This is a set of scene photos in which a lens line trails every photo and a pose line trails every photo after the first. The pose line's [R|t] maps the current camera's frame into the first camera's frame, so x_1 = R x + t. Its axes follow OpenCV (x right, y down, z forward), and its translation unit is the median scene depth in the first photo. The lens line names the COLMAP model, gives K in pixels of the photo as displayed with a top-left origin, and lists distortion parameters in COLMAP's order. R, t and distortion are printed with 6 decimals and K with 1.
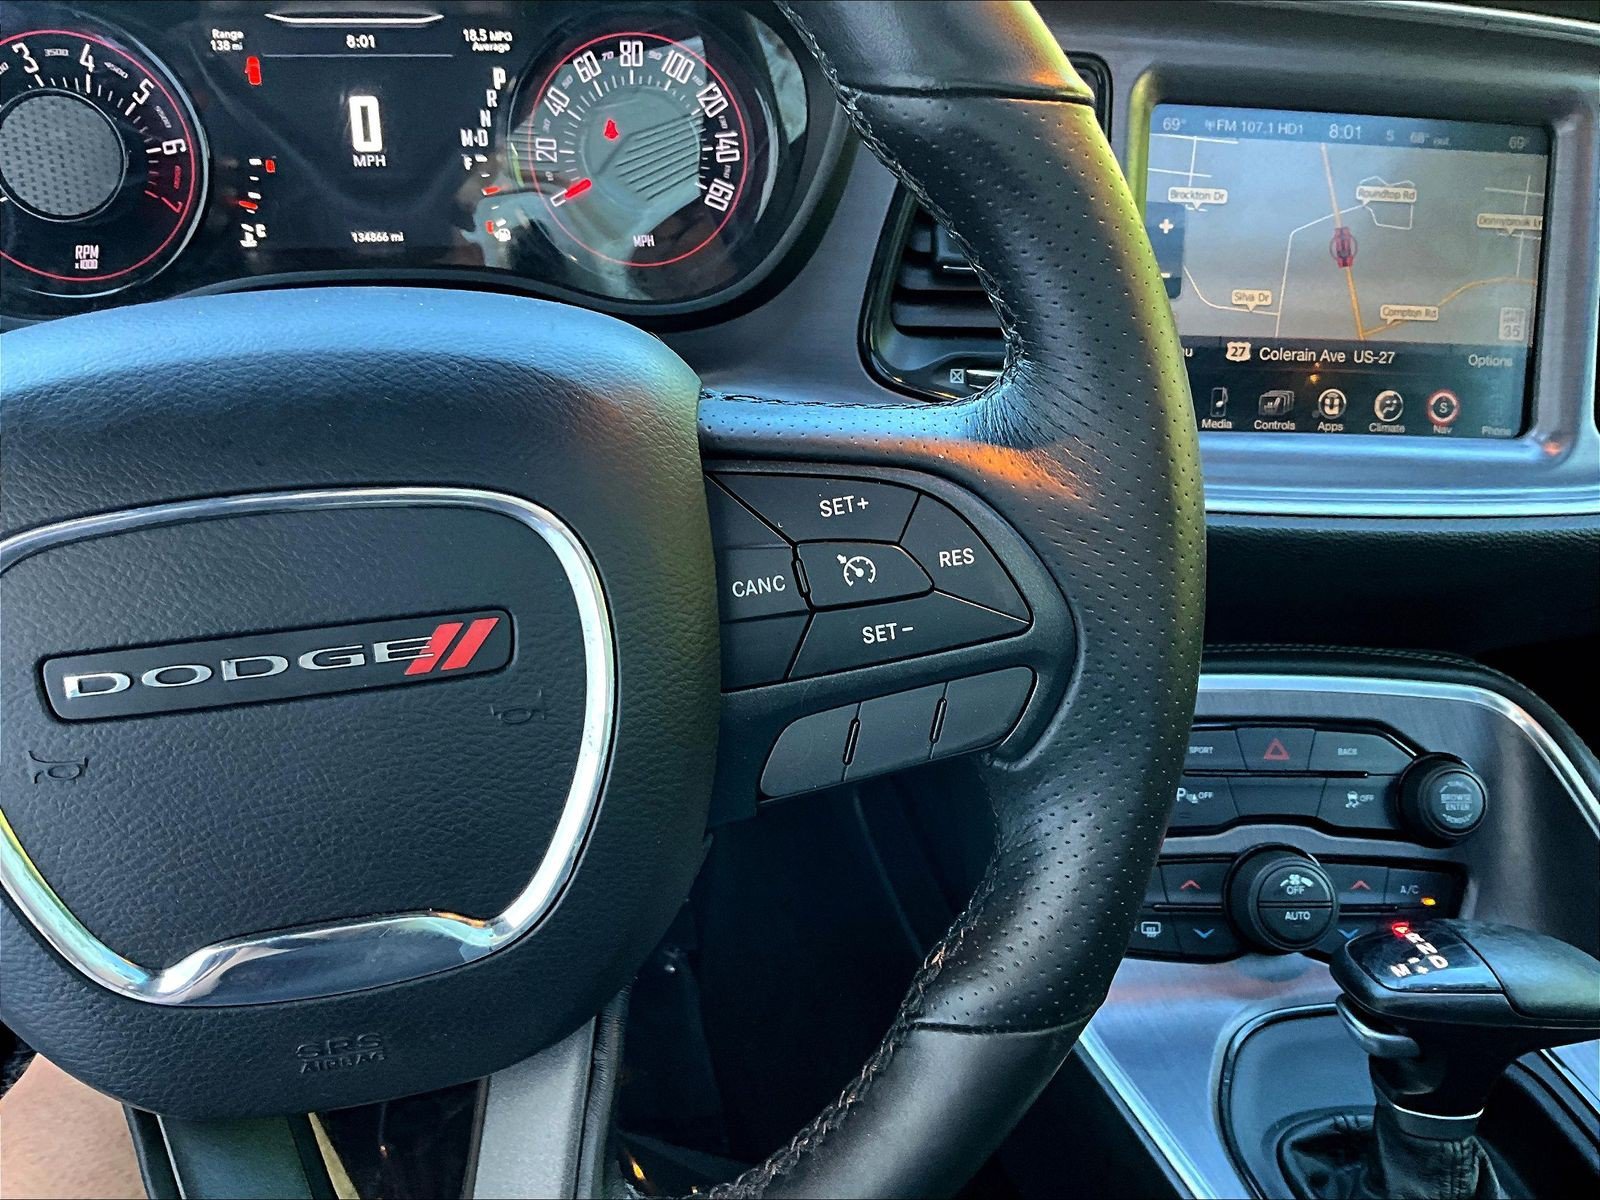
lens RADIAL K [[1324.0, 0, 800.0], [0, 1324.0, 600.0], [0, 0, 1]] dist [0.102801, -0.207677]
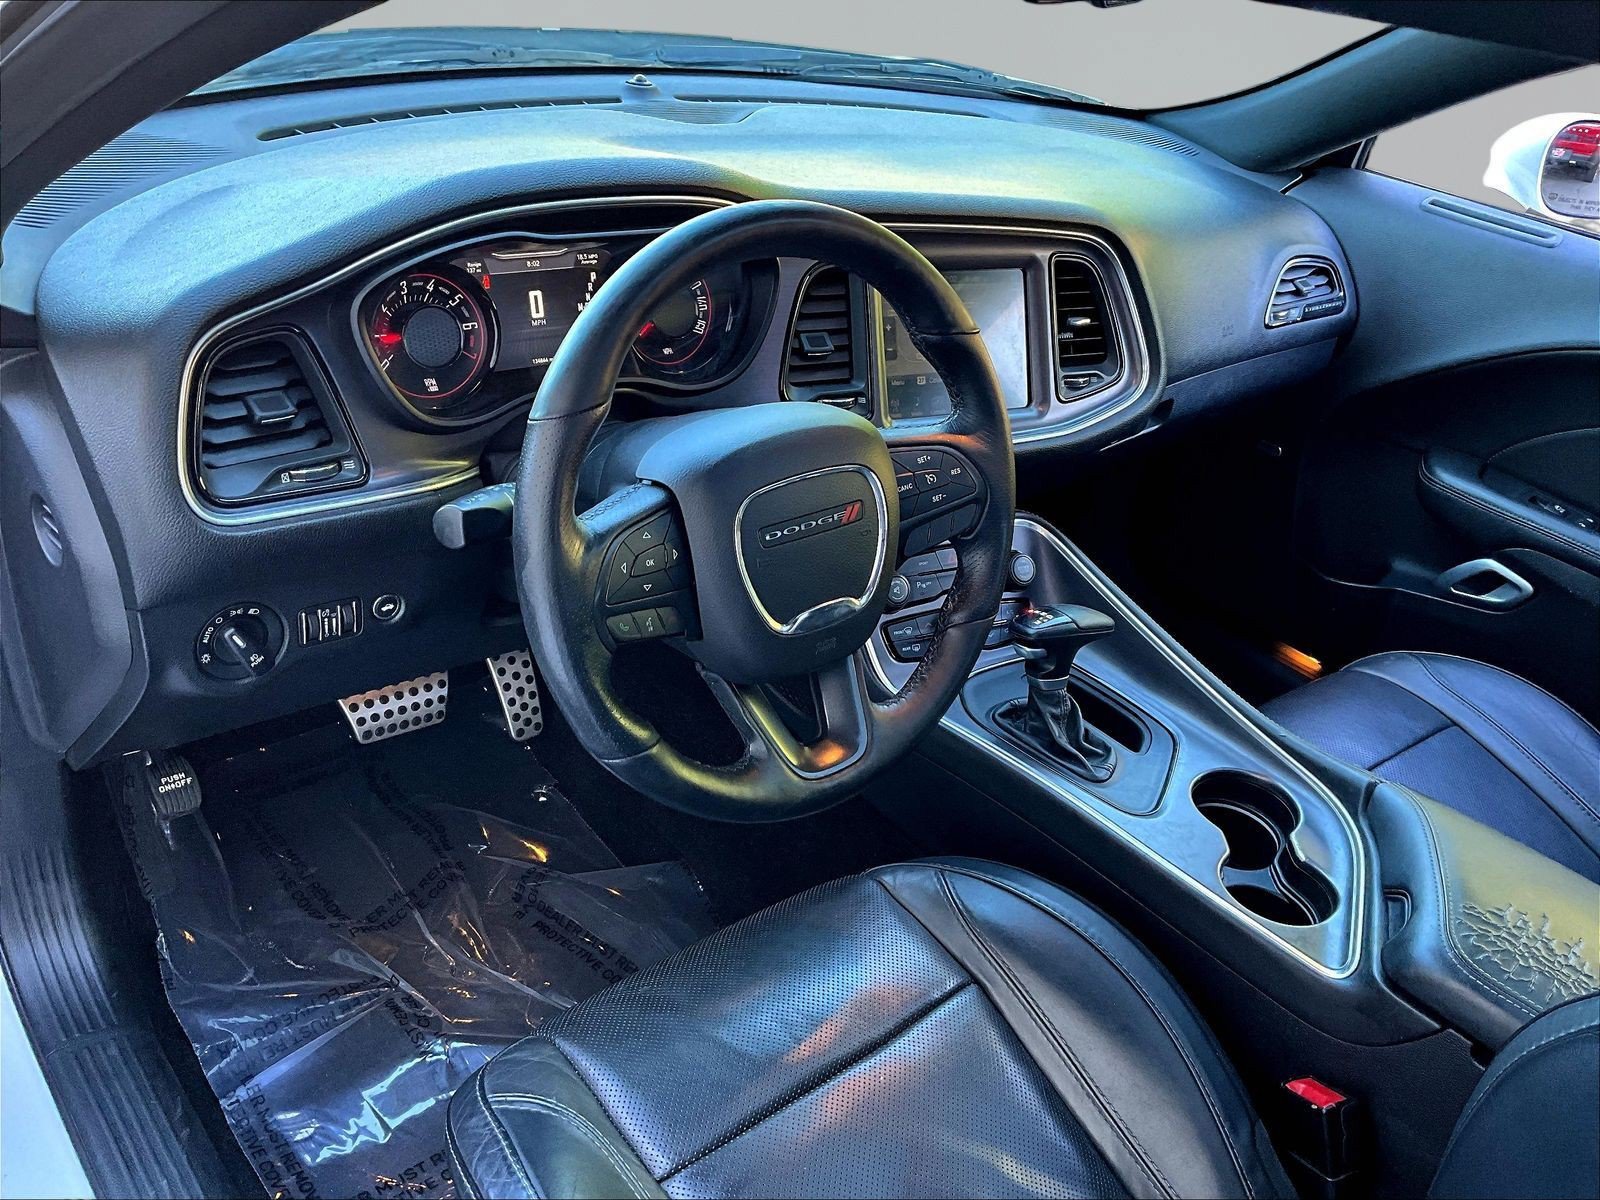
lens RADIAL K [[1324.0, 0, 800.0], [0, 1324.0, 600.0], [0, 0, 1]] dist [0.102801, -0.207677]
pose [[0.889663, -0.155113, 0.429465, -0.910147], [0.145527, 0.987807, 0.055305, 0.023786], [-0.432807, 0.013296, 0.901388, -0.956232]]
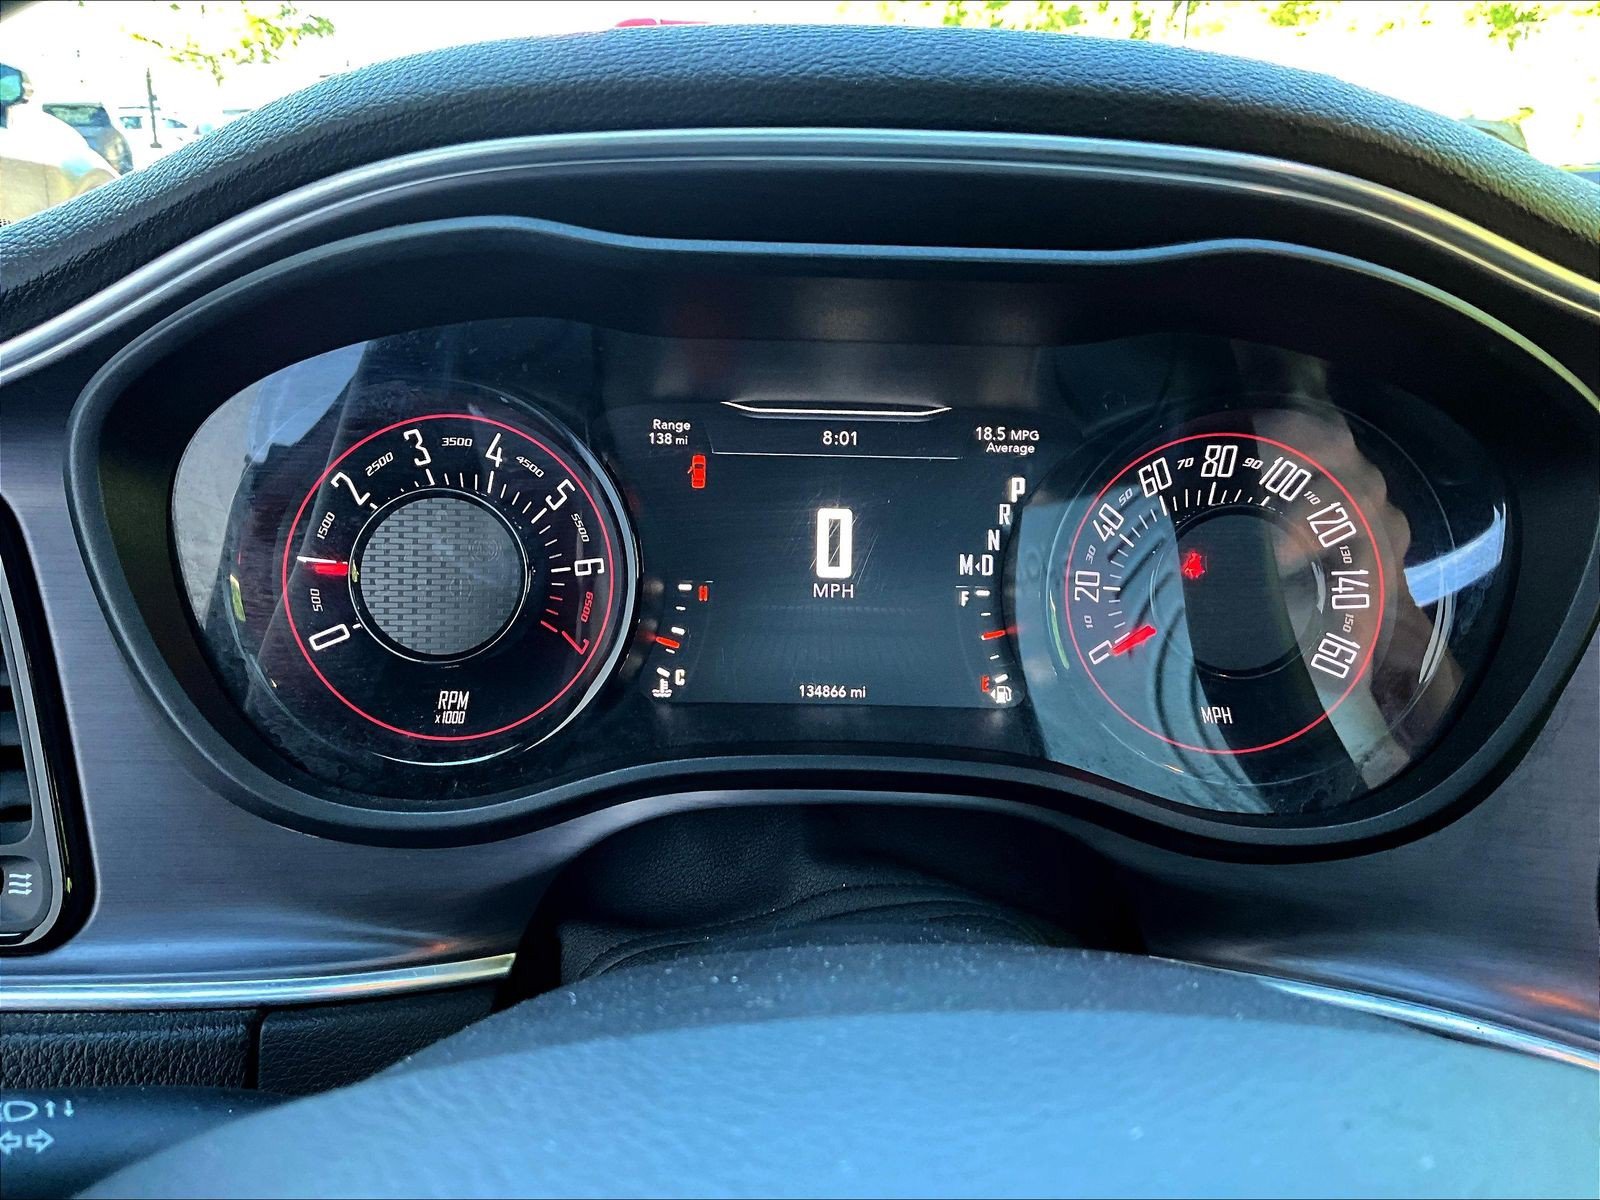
lens RADIAL K [[1325.8, 0, 800.0], [0, 1325.8, 600.0], [0, 0, 1]] dist [0.132555, -0.305157]
pose [[0.981846, 0.041952, -0.184981, -0.210651], [-0.089675, 0.962029, -0.257796, -0.138362], [0.167142, 0.269704, 0.948327, 0.320439]]
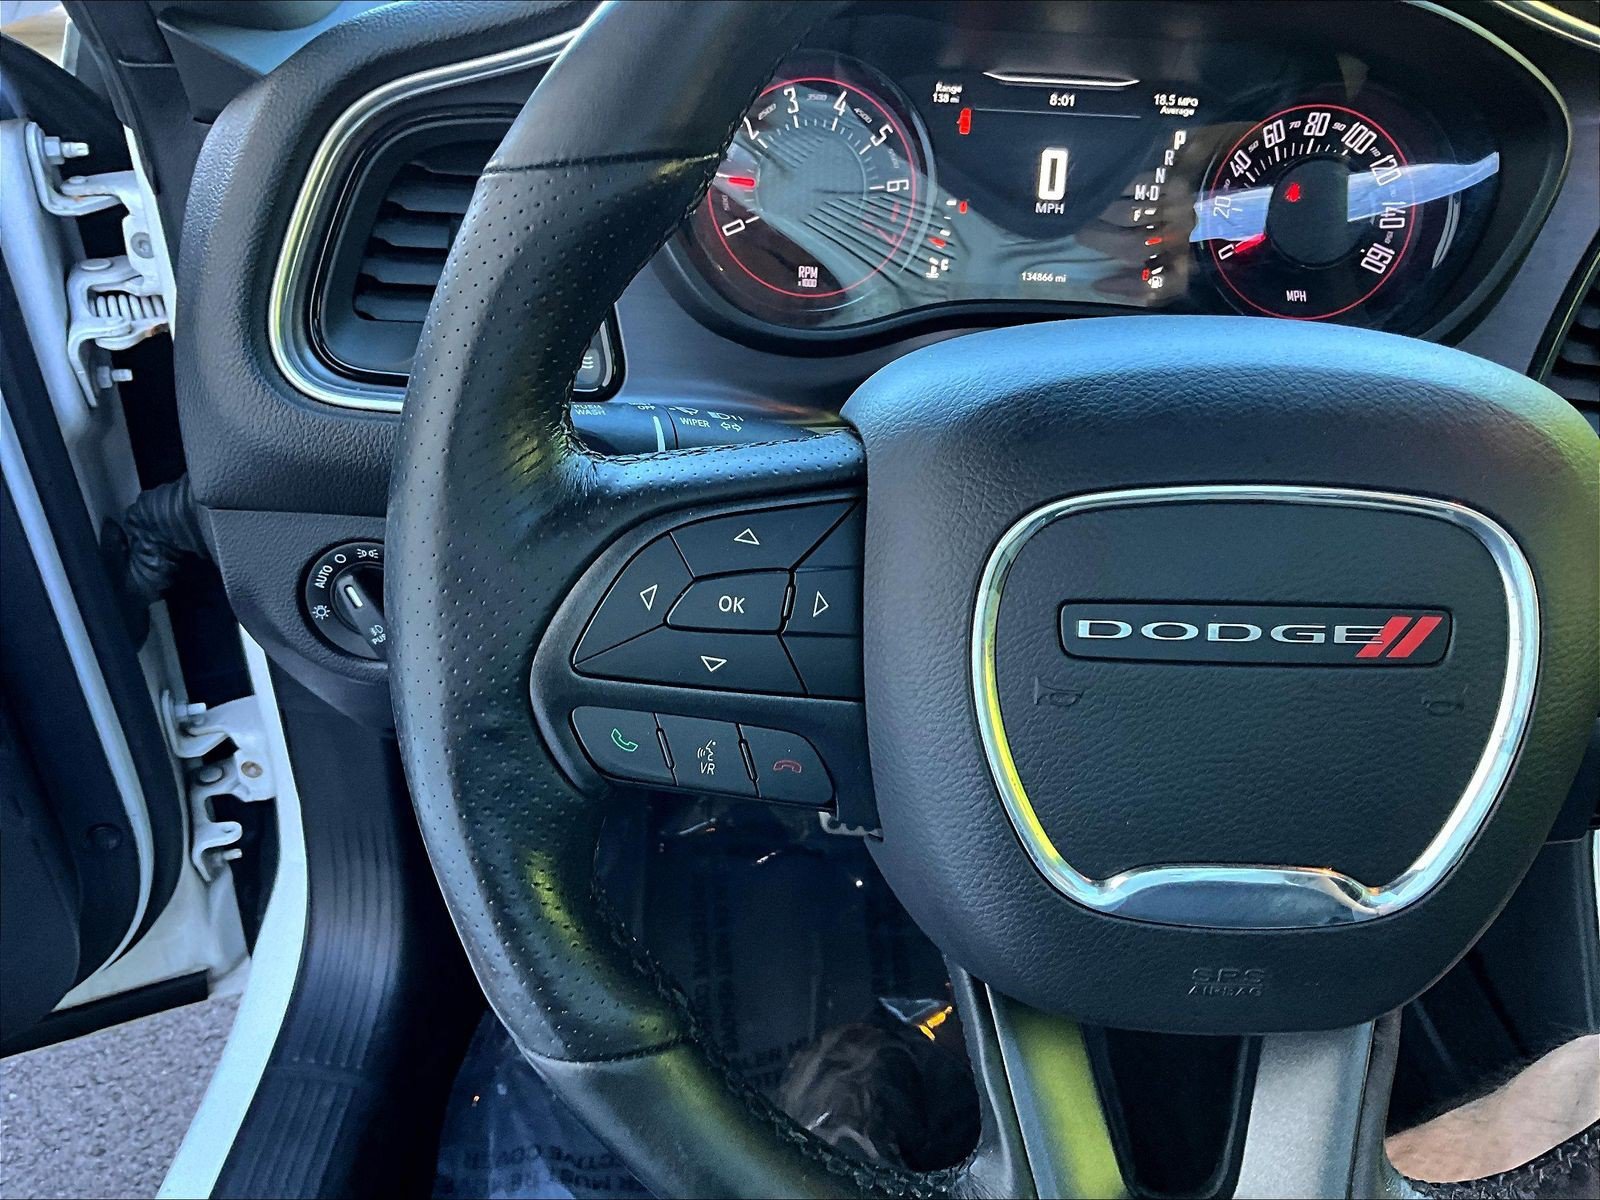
lens RADIAL K [[1325.8, 0, 800.0], [0, 1325.8, 600.0], [0, 0, 1]] dist [0.132555, -0.305157]
pose [[0.971182, 0.122402, -0.204509, -0.262812], [-0.130848, 0.991000, -0.028248, 0.051003], [0.199211, 0.054193, 0.978457, -0.105629]]
